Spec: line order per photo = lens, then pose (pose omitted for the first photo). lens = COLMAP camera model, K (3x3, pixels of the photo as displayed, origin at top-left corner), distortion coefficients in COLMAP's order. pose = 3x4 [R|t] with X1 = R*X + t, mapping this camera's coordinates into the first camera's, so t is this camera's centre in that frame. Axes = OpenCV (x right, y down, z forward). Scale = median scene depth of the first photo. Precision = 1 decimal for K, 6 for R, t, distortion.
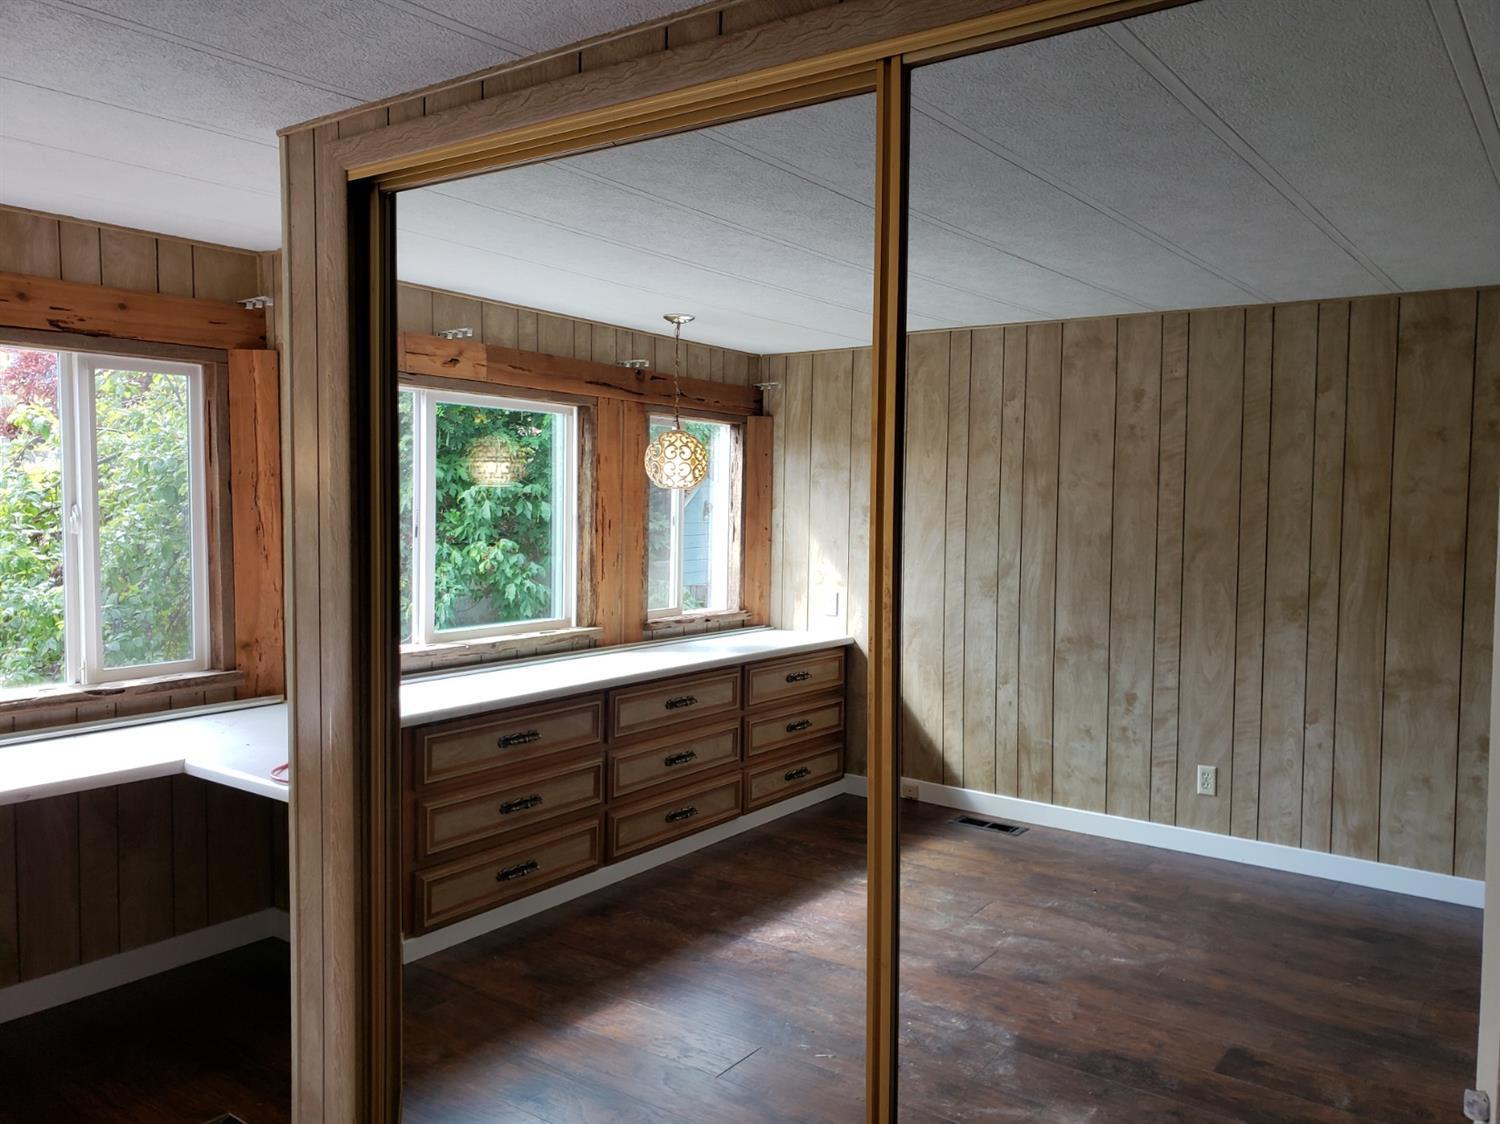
lens RADIAL K [[1170.7, 0, 750.0], [0, 1170.7, 562.0], [0, 0, 1]] dist [0.315251, 0.000162]
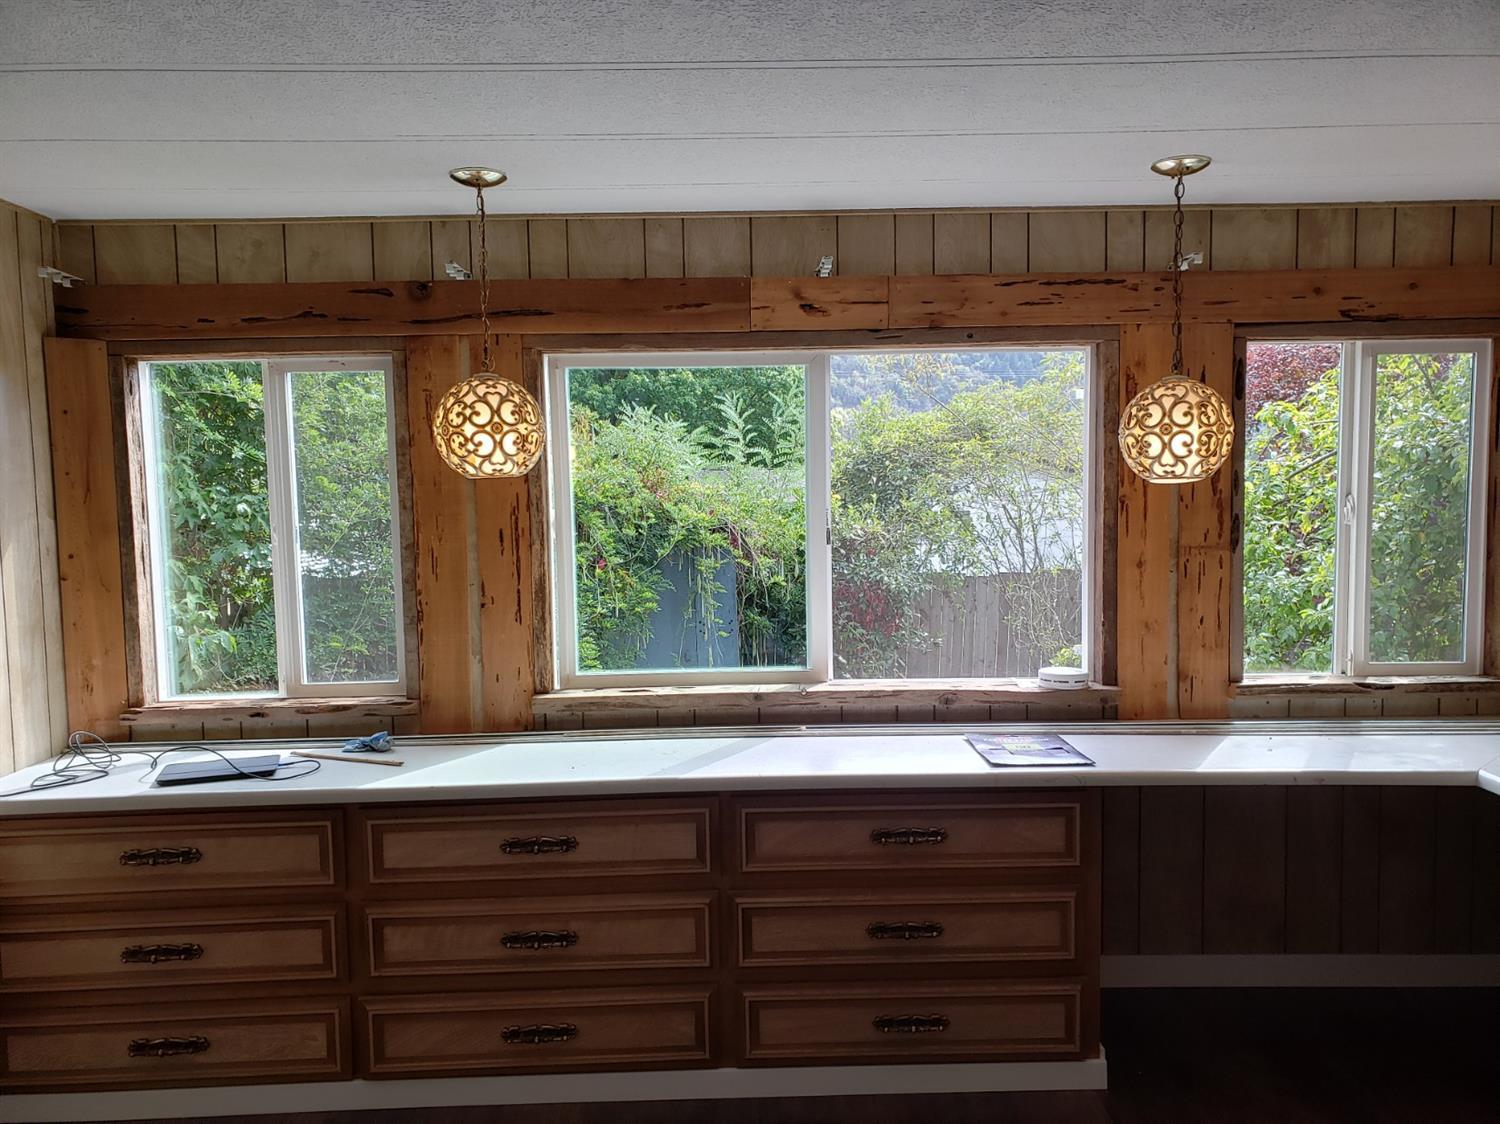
lens RADIAL K [[1286.8, 0, 750.0], [0, 1286.8, 562.0], [0, 0, 1]] dist [0.060967, -0.005554]
pose [[0.611233, 0.030179, -0.790875, 0.440490], [-0.024846, 0.999512, 0.018938, -0.029962], [0.791060, 0.008075, 0.611685, 0.605900]]
